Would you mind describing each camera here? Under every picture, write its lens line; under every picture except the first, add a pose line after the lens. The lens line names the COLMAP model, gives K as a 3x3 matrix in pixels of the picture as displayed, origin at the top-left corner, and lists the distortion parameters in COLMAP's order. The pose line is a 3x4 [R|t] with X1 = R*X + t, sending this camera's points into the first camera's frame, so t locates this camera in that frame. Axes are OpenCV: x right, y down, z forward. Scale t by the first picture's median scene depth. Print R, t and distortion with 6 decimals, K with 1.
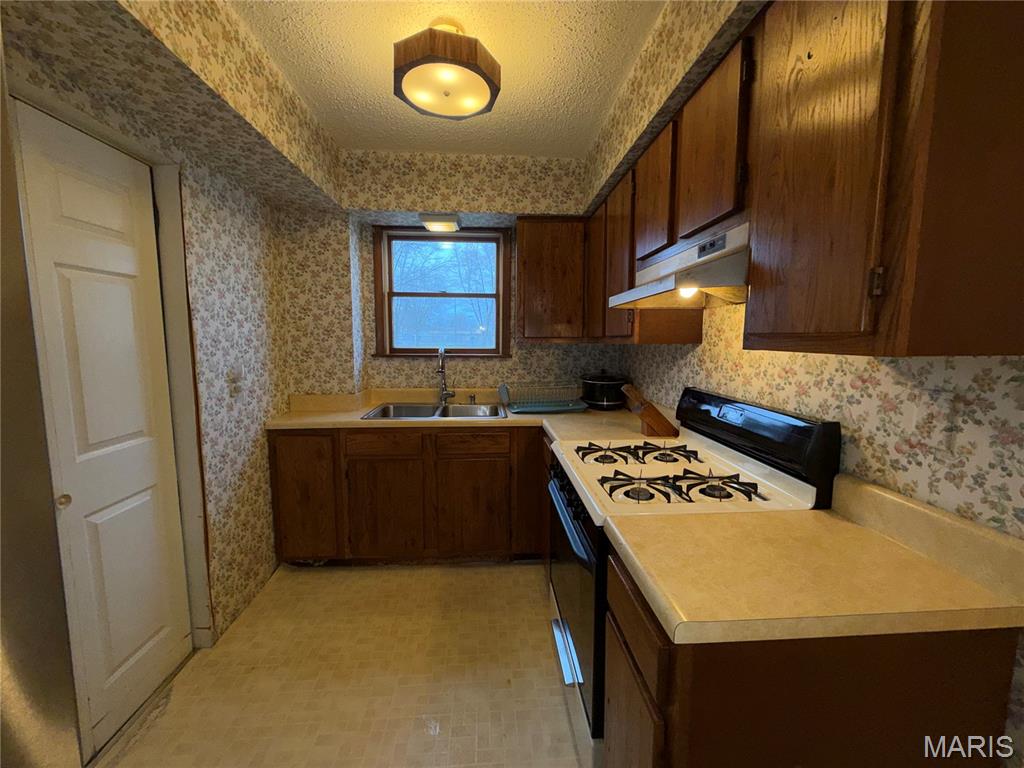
lens RADIAL K [[408.9, 0, 509.1], [0, 408.9, 383.0], [0, 0, 1]] dist [0.000150, 0.000595]
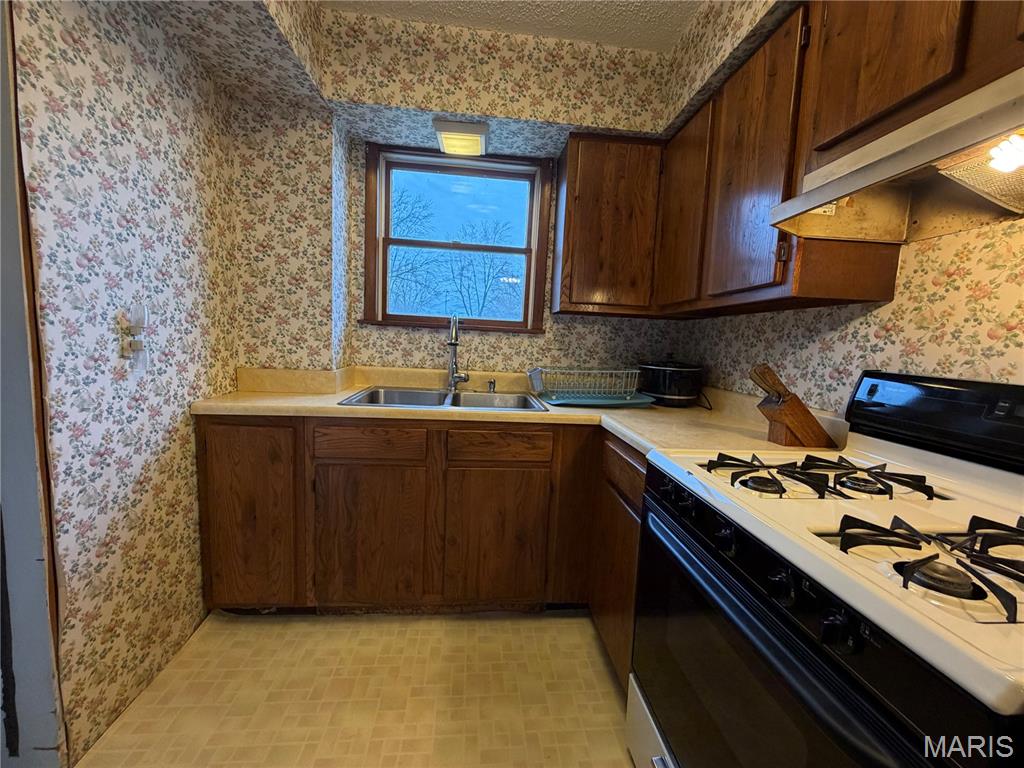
lens RADIAL K [[408.9, 0, 509.9], [0, 408.9, 383.9], [0, 0, 1]] dist [0.000150, 0.000595]
pose [[0.998624, 0.040418, 0.033412, -0.099839], [-0.040475, 0.999180, 0.001017, 0.041233], [-0.033343, -0.002368, 0.999441, 0.307626]]
